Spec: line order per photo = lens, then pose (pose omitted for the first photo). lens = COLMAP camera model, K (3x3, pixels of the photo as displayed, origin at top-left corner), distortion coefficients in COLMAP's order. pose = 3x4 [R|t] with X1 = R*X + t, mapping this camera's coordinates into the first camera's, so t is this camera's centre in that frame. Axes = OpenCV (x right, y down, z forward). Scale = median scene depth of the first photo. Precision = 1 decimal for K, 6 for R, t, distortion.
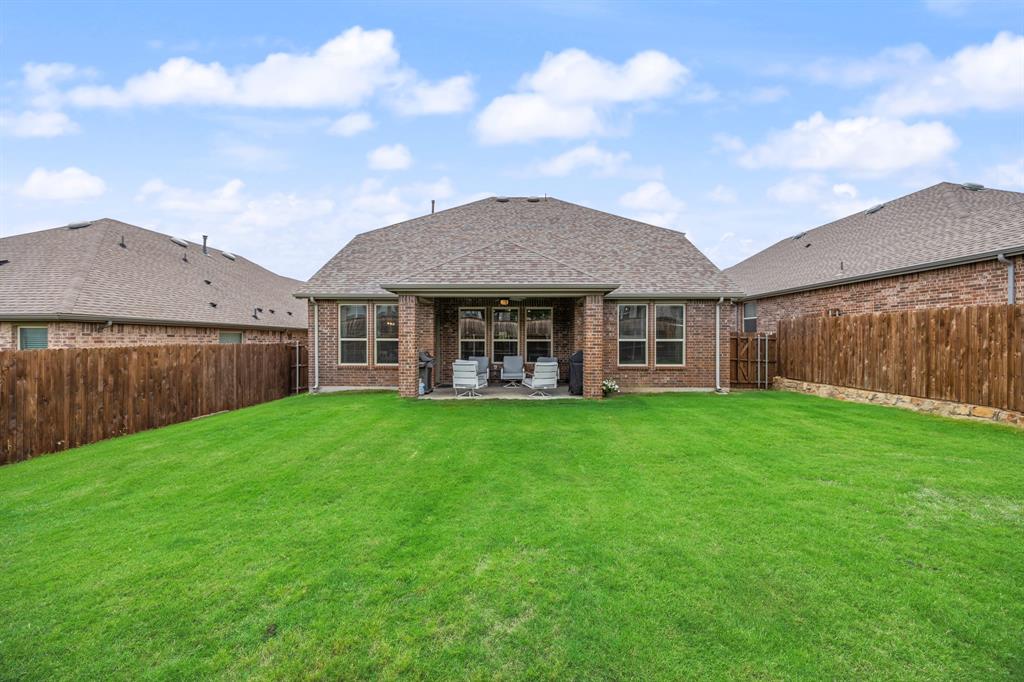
lens RADIAL K [[366.7, 0, 512.0], [0, 366.7, 341.0], [0, 0, 1]] dist [-0.001112, -0.000076]
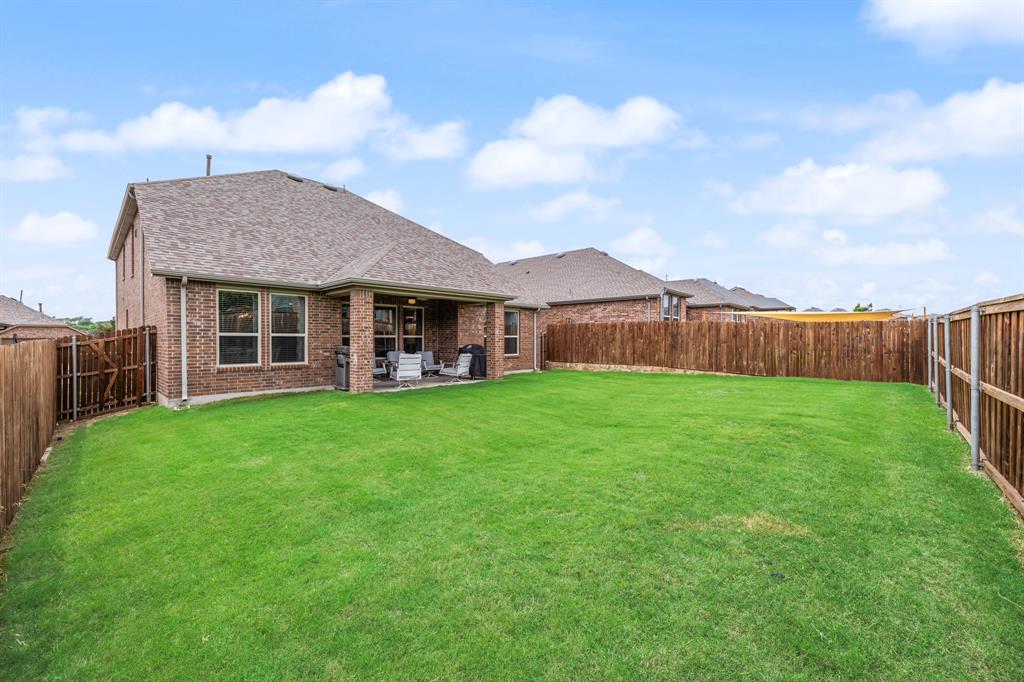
lens RADIAL K [[366.7, 0, 512.0], [0, 366.7, 341.0], [0, 0, 1]] dist [-0.001112, -0.000076]
pose [[0.717551, -0.005392, 0.696485, -0.567511], [0.002563, 0.999984, 0.005102, 0.007756], [-0.696501, -0.001876, 0.717553, 0.006207]]
